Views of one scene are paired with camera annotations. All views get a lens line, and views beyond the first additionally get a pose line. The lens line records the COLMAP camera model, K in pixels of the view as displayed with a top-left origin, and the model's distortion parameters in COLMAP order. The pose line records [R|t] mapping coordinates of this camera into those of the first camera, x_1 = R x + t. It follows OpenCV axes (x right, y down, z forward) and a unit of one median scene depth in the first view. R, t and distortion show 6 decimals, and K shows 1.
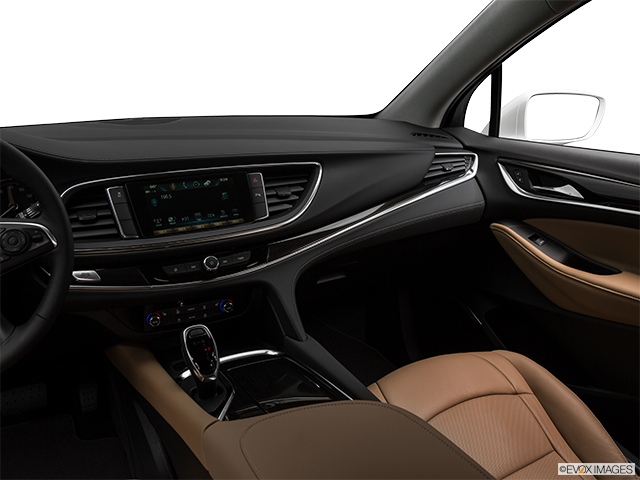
lens RADIAL K [[510.7, 0, 320.0], [0, 510.7, 240.0], [0, 0, 1]] dist [-0.086511, 0.002996]
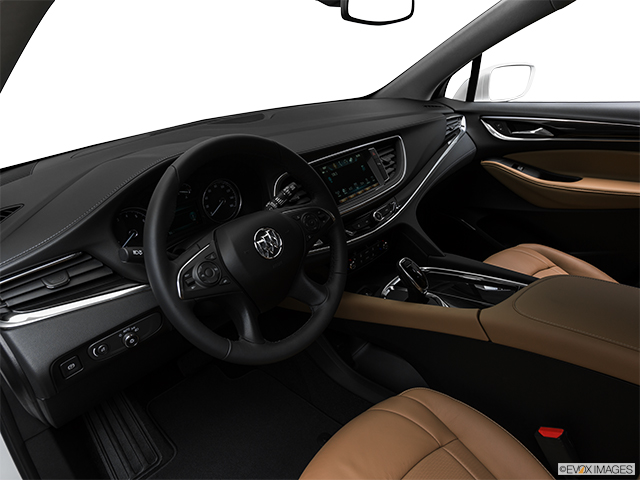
lens RADIAL K [[391.1, 0, 320.0], [0, 391.1, 240.0], [0, 0, 1]] dist [0.000719, 0.000277]
pose [[0.943703, -0.198493, 0.264621, -0.494211], [0.165000, 0.975796, 0.143519, -0.054010], [-0.286704, -0.091777, 0.953613, 0.005667]]
